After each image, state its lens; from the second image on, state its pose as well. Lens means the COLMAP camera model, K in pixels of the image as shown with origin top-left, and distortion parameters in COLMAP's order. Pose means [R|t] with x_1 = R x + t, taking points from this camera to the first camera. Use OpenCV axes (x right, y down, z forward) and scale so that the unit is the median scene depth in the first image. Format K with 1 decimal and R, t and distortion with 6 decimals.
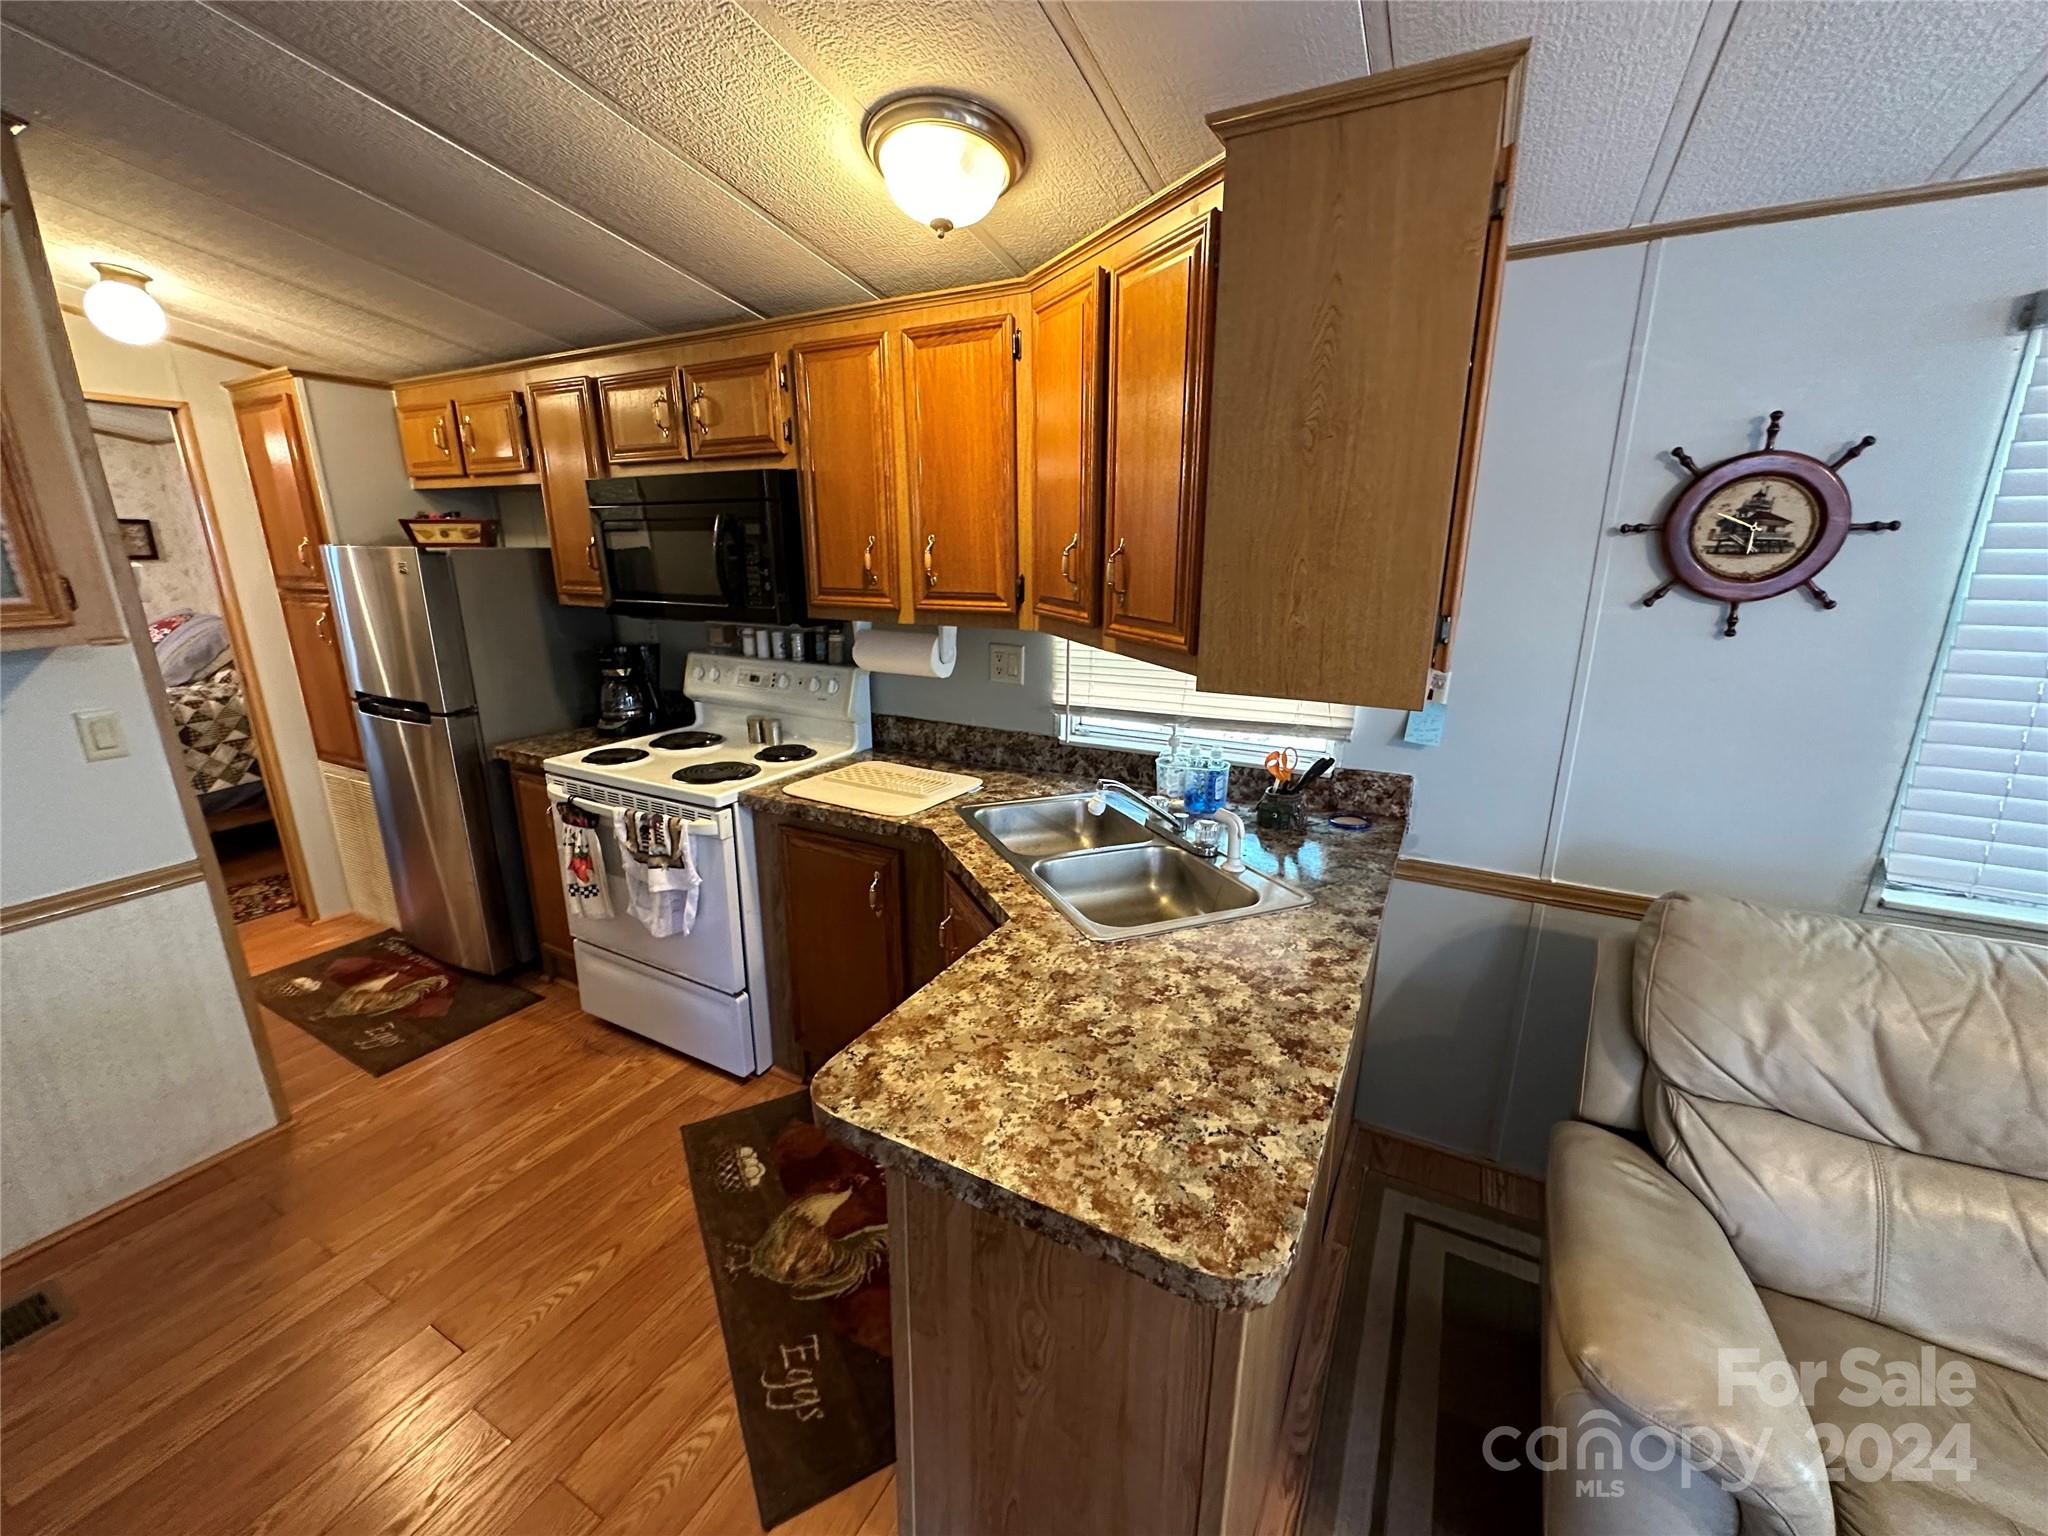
lens RADIAL K [[821.8, 0, 1026.5], [0, 821.8, 766.0], [0, 0, 1]] dist [-0.004262, 0.001119]
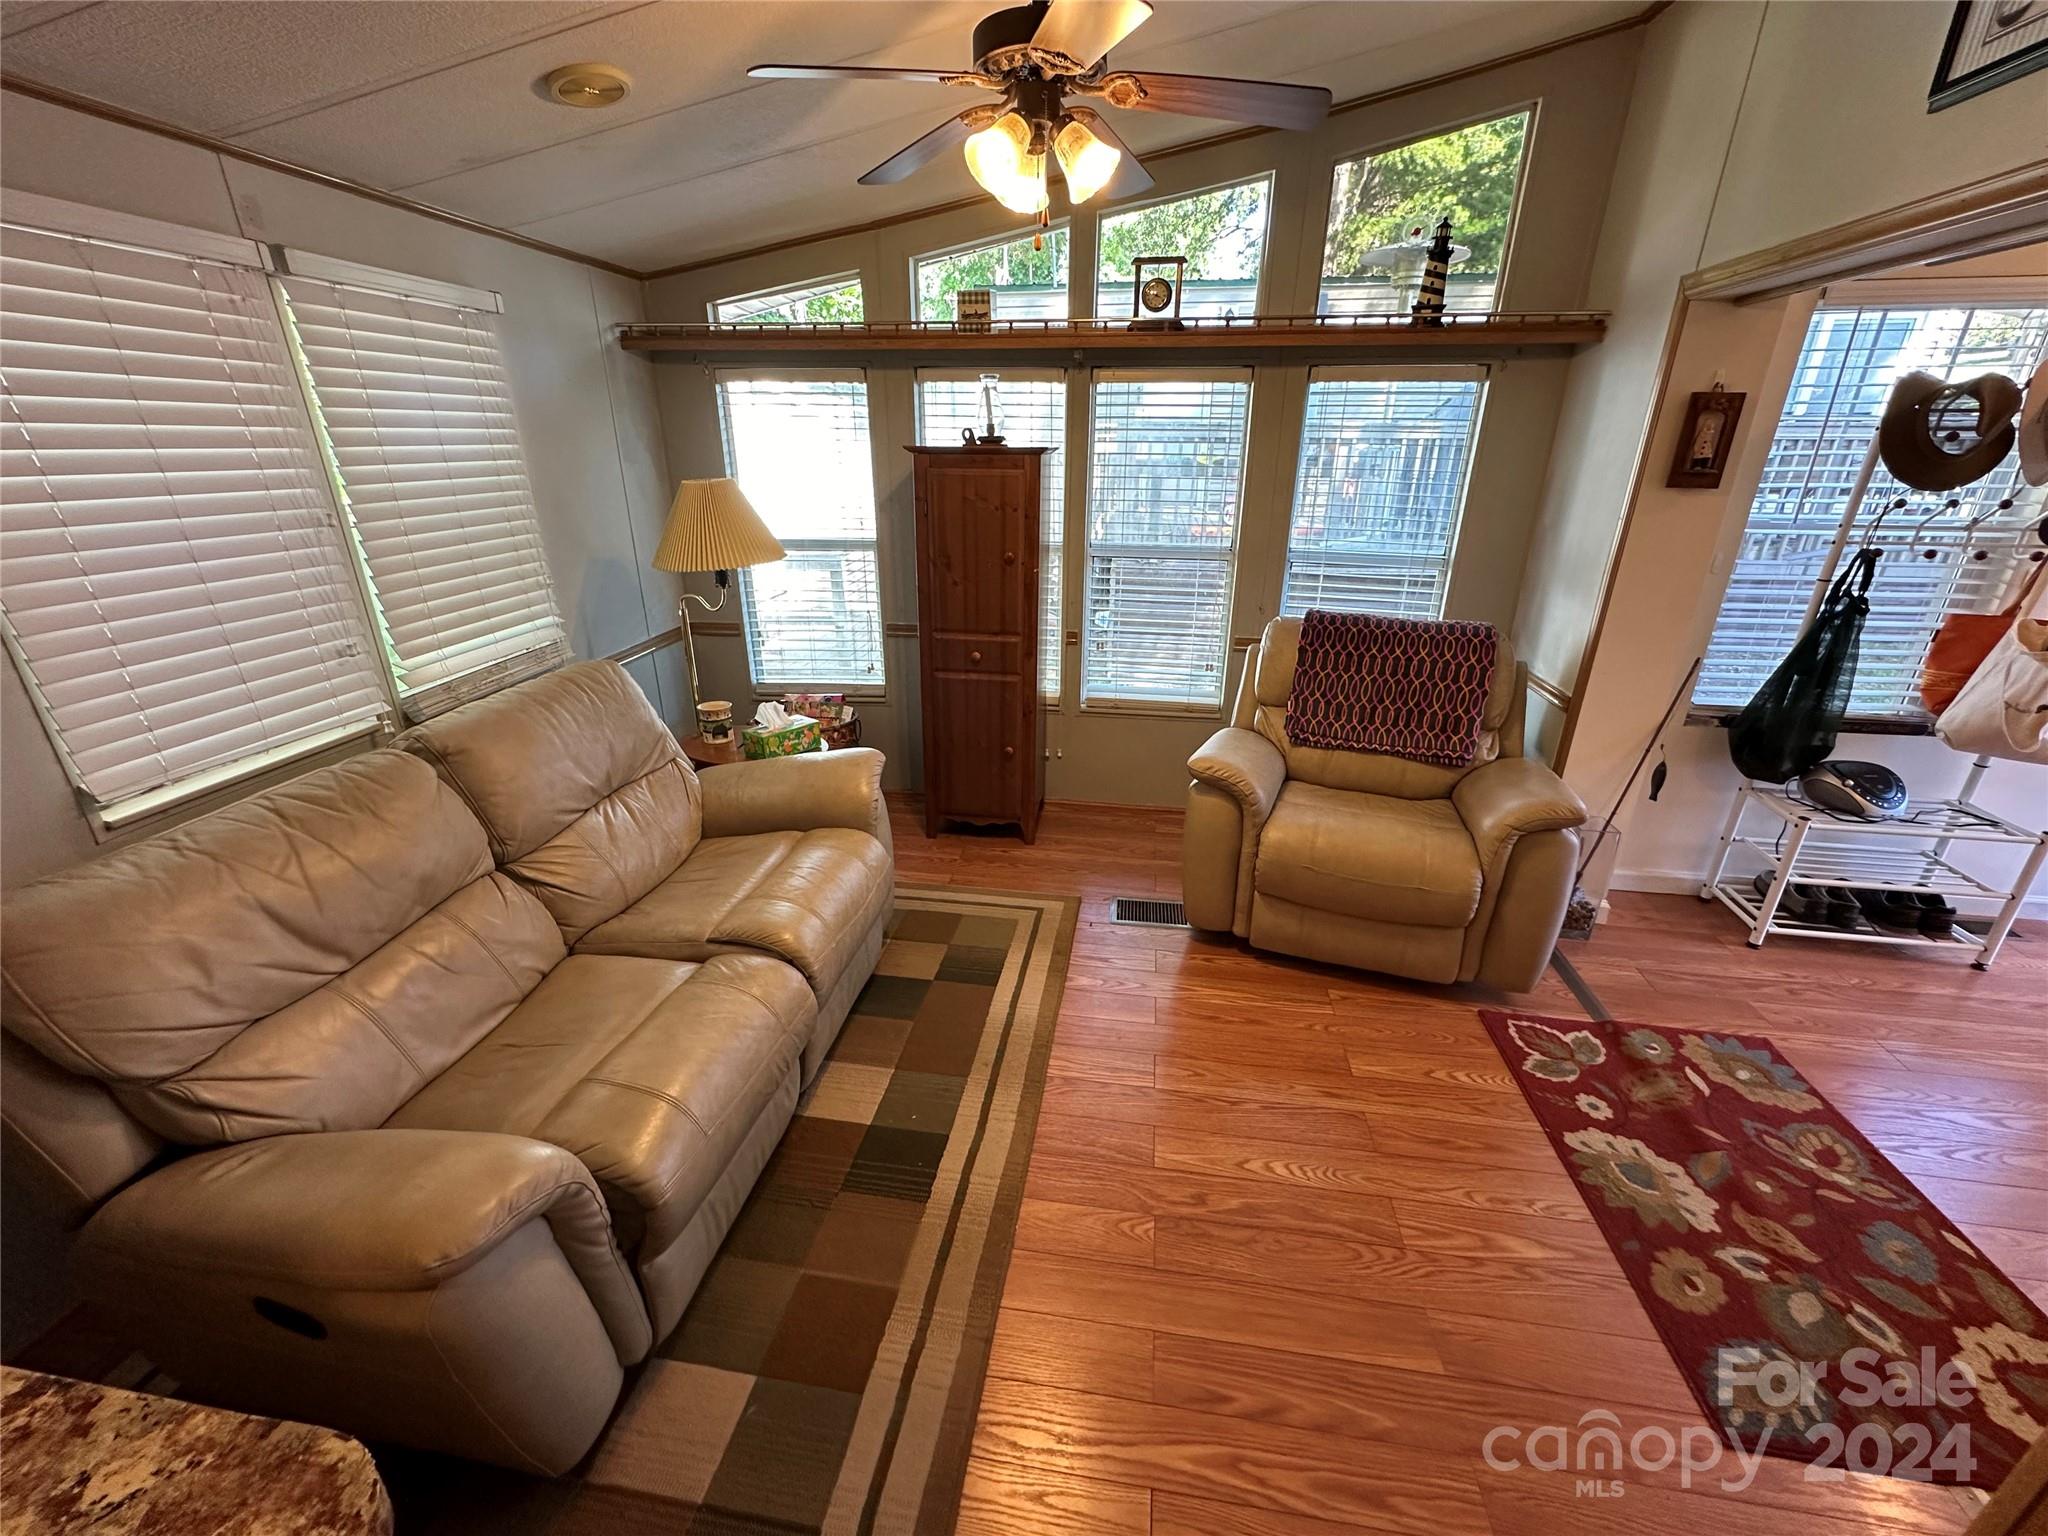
lens RADIAL K [[821.8, 0, 1026.2], [0, 821.8, 764.6], [0, 0, 1]] dist [-0.004262, 0.001119]
pose [[-0.338530, -0.346895, 0.874678, -0.117848], [0.247407, 0.864042, 0.438432, -0.040522], [-0.907848, 0.364823, -0.206680, 0.137520]]
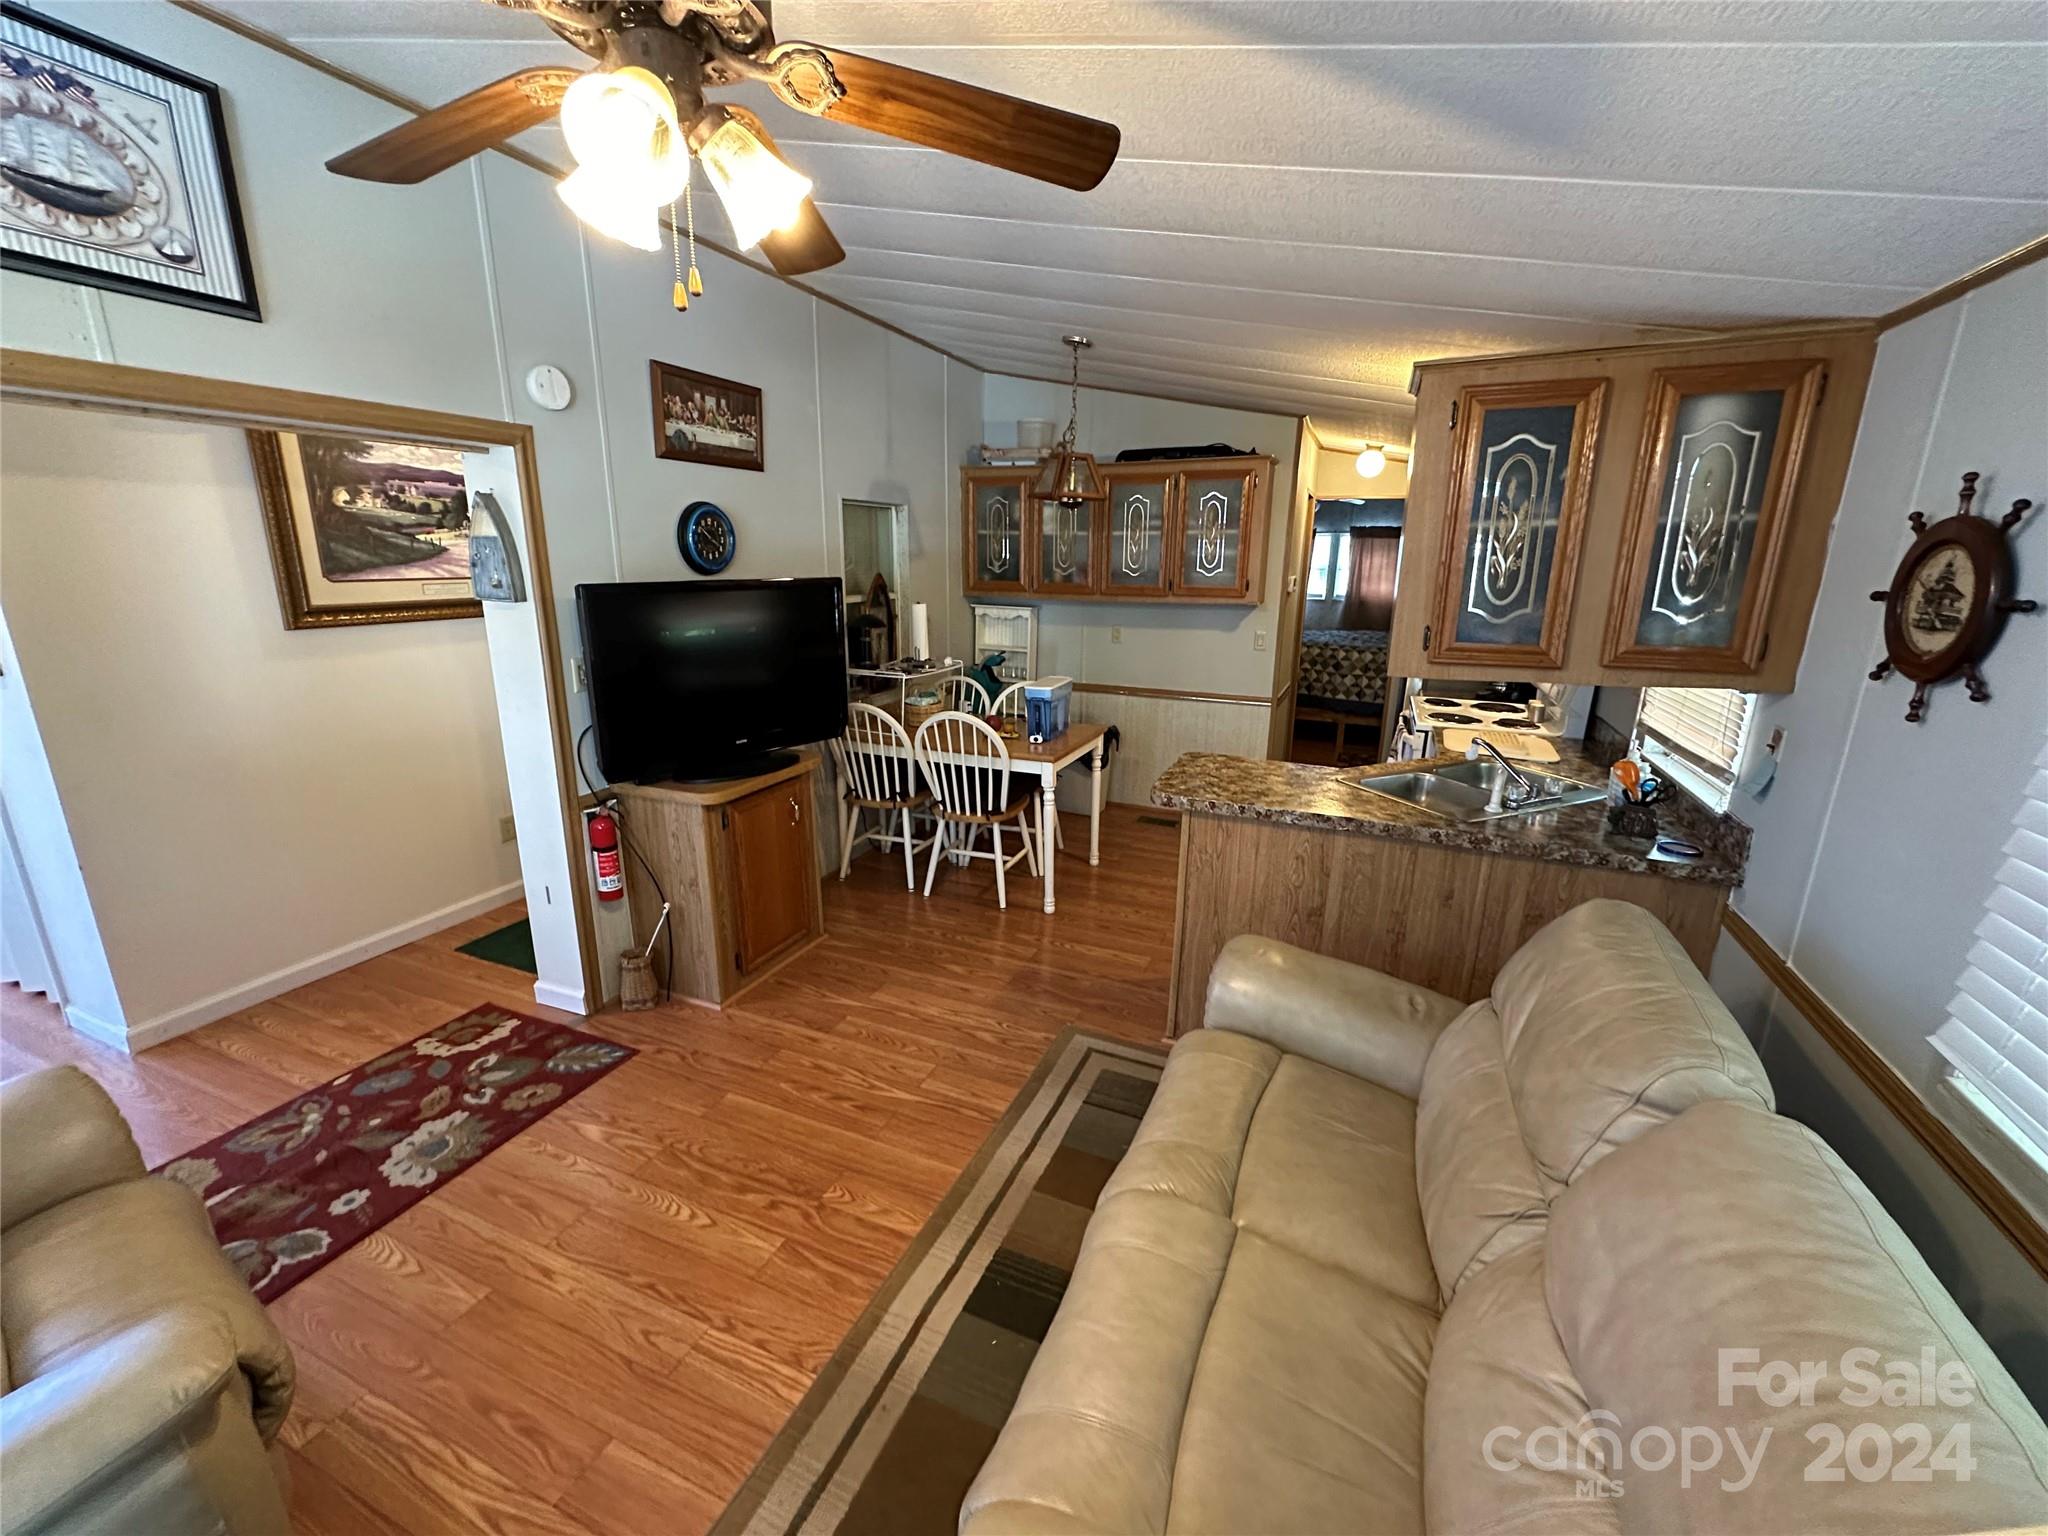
lens RADIAL K [[821.8, 0, 1025.9], [0, 821.8, 767.2], [0, 0, 1]] dist [-0.004262, 0.001119]
pose [[0.095091, 0.257968, -0.961462, 1.245637], [-0.277787, 0.934349, 0.223220, -0.033070], [0.955925, 0.245855, 0.160508, -0.033526]]
